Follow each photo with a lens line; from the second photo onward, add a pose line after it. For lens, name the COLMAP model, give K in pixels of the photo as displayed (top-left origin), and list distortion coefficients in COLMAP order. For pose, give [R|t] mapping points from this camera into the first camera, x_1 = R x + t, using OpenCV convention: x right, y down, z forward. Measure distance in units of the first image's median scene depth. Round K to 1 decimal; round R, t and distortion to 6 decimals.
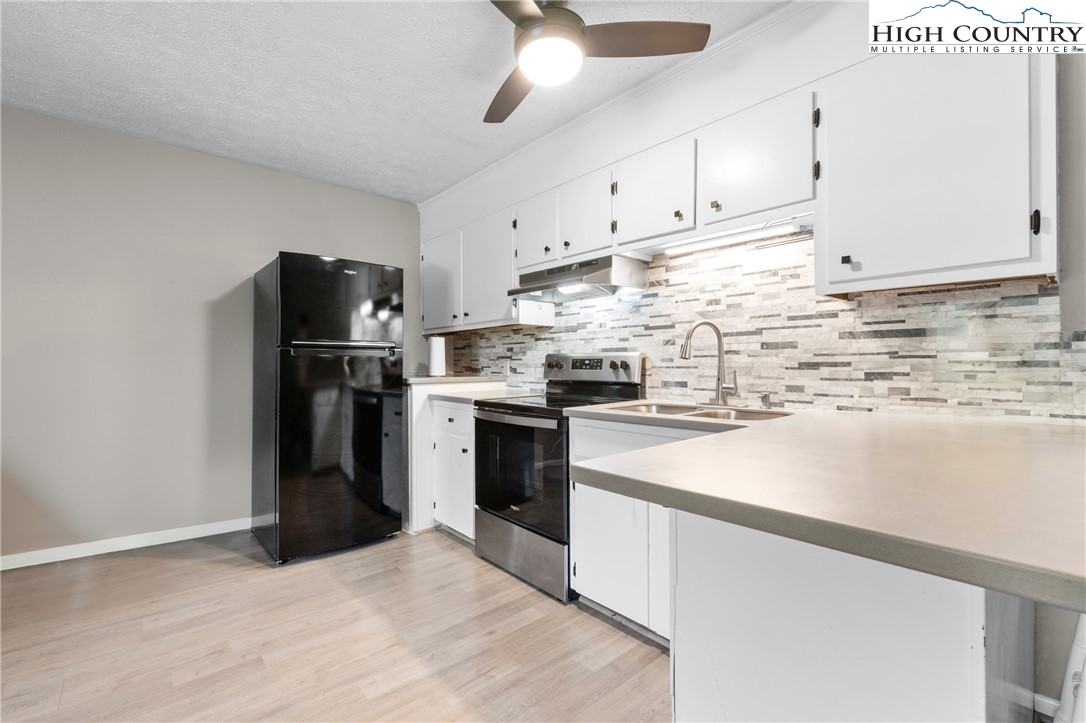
lens RADIAL K [[468.7, 0, 543.9], [0, 468.7, 360.9], [0, 0, 1]] dist [-0.002506, -0.000203]
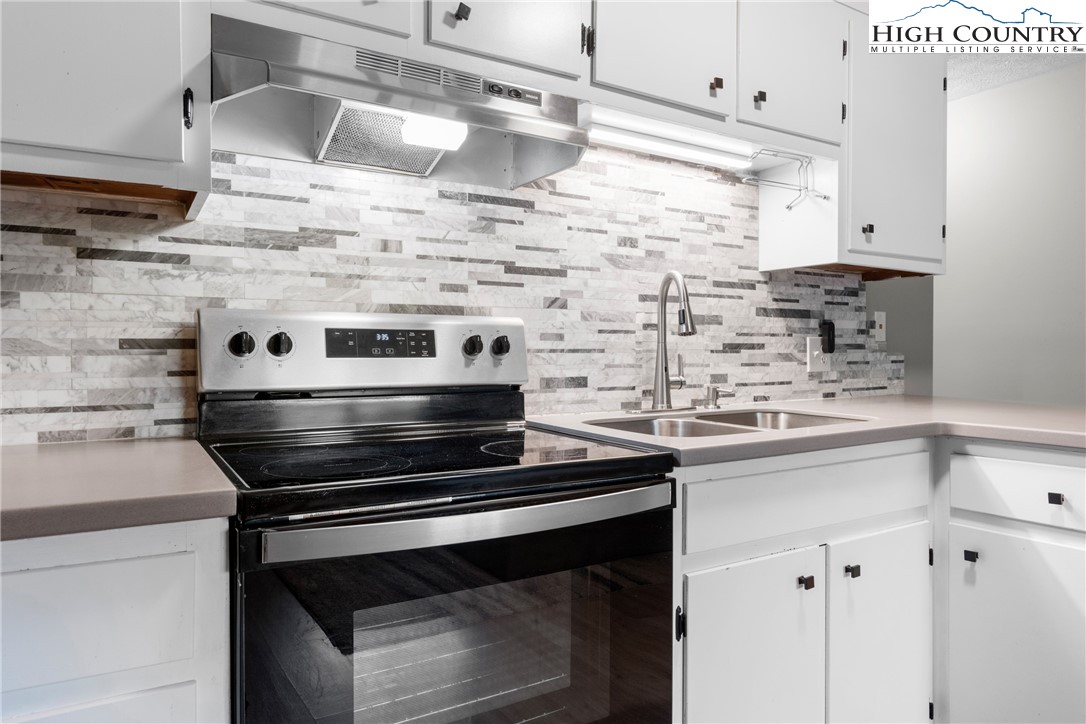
lens RADIAL K [[696.2, 0, 543.9], [0, 696.2, 359.2], [0, 0, 1]] dist [0.002185, 0.000512]
pose [[0.180804, -0.006764, 0.983496, -0.511336], [-0.004745, 0.999959, 0.007750, 0.017683], [-0.983508, -0.006068, 0.180764, 0.900465]]
